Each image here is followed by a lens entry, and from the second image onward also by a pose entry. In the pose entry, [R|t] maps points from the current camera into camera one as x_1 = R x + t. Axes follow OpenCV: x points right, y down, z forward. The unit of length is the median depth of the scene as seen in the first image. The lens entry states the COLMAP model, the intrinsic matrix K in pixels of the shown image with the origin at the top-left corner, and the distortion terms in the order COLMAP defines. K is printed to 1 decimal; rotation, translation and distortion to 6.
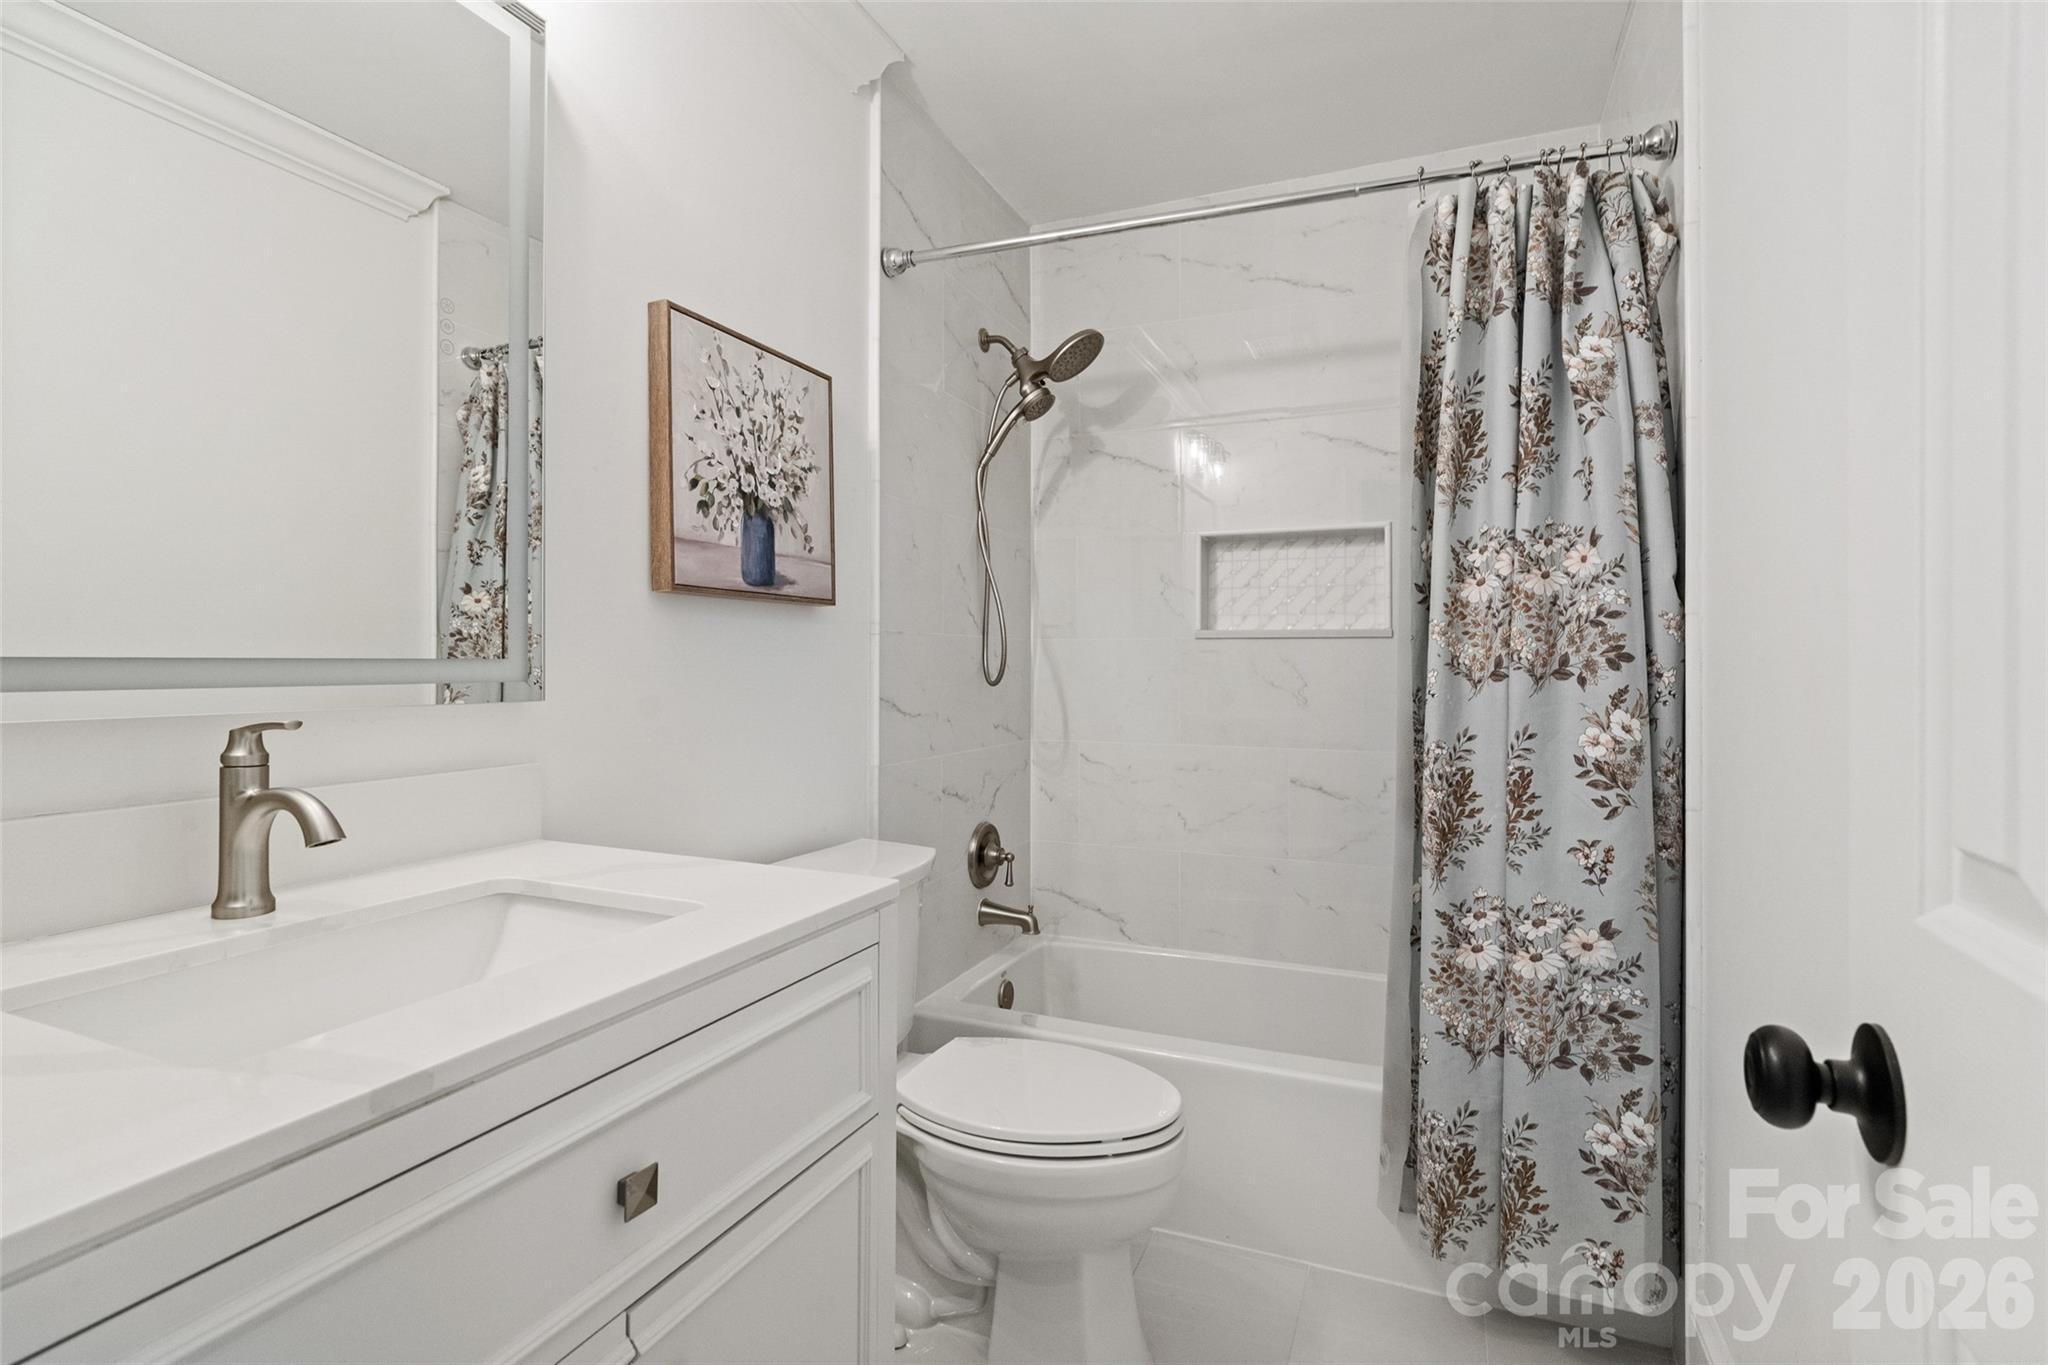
lens RADIAL K [[970.3, 0, 1026.4], [0, 970.3, 667.7], [0, 0, 1]] dist [-0.017861, 0.000441]
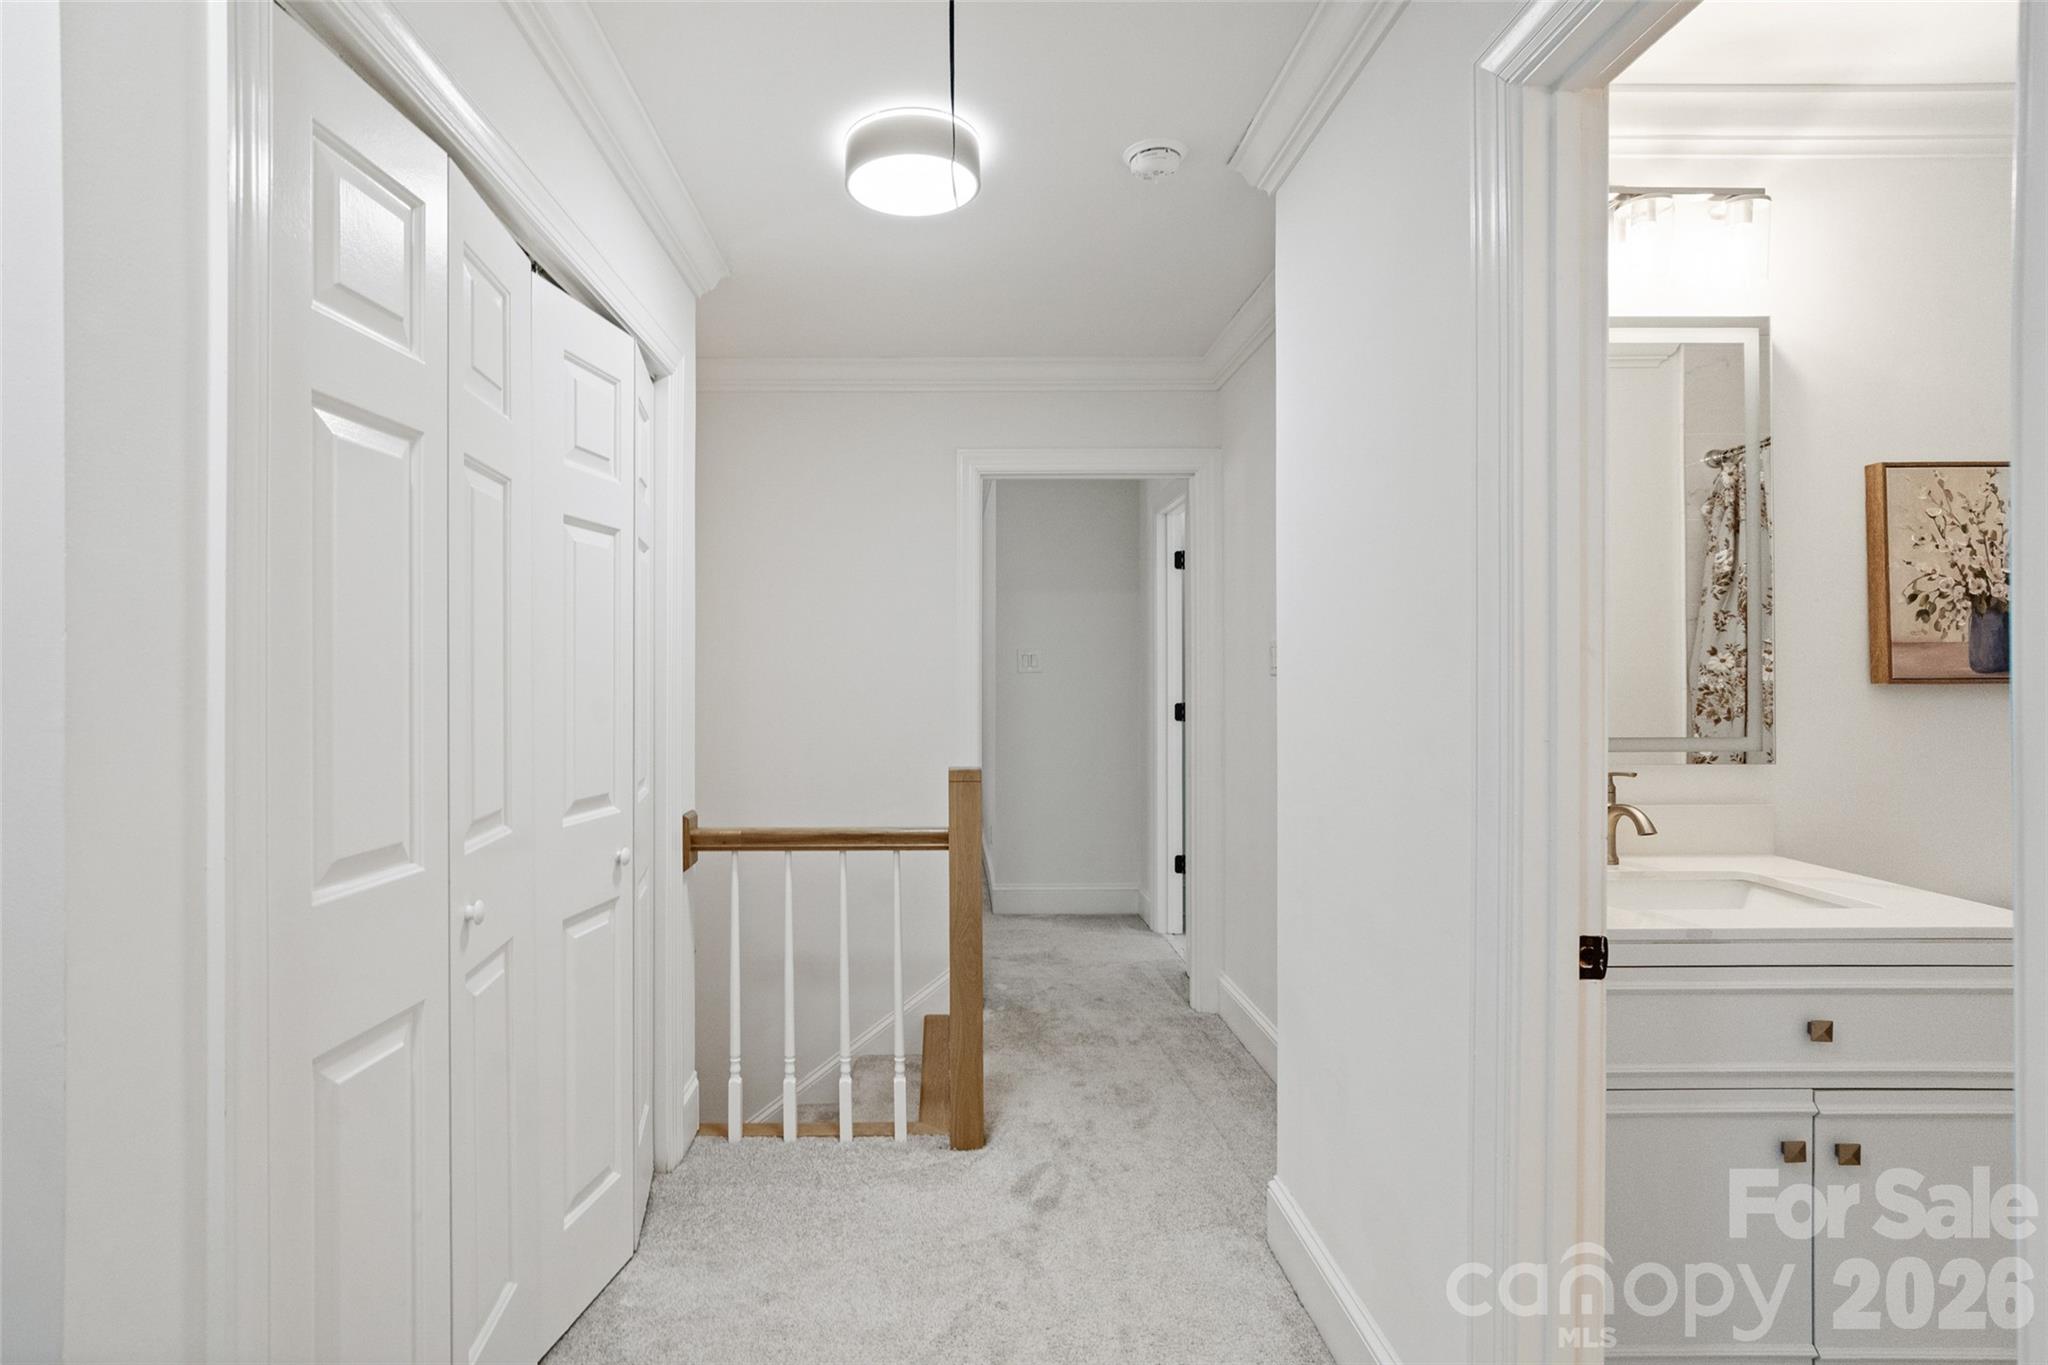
lens RADIAL K [[924.0, 0, 1017.6], [0, 924.0, 674.0], [0, 0, 1]] dist [-0.001263, 0.002246]
pose [[0.393887, -0.009106, -0.919114, 0.291727], [0.001394, 0.999956, -0.009310, -0.075220], [0.919158, 0.002386, 0.393883, -0.529221]]
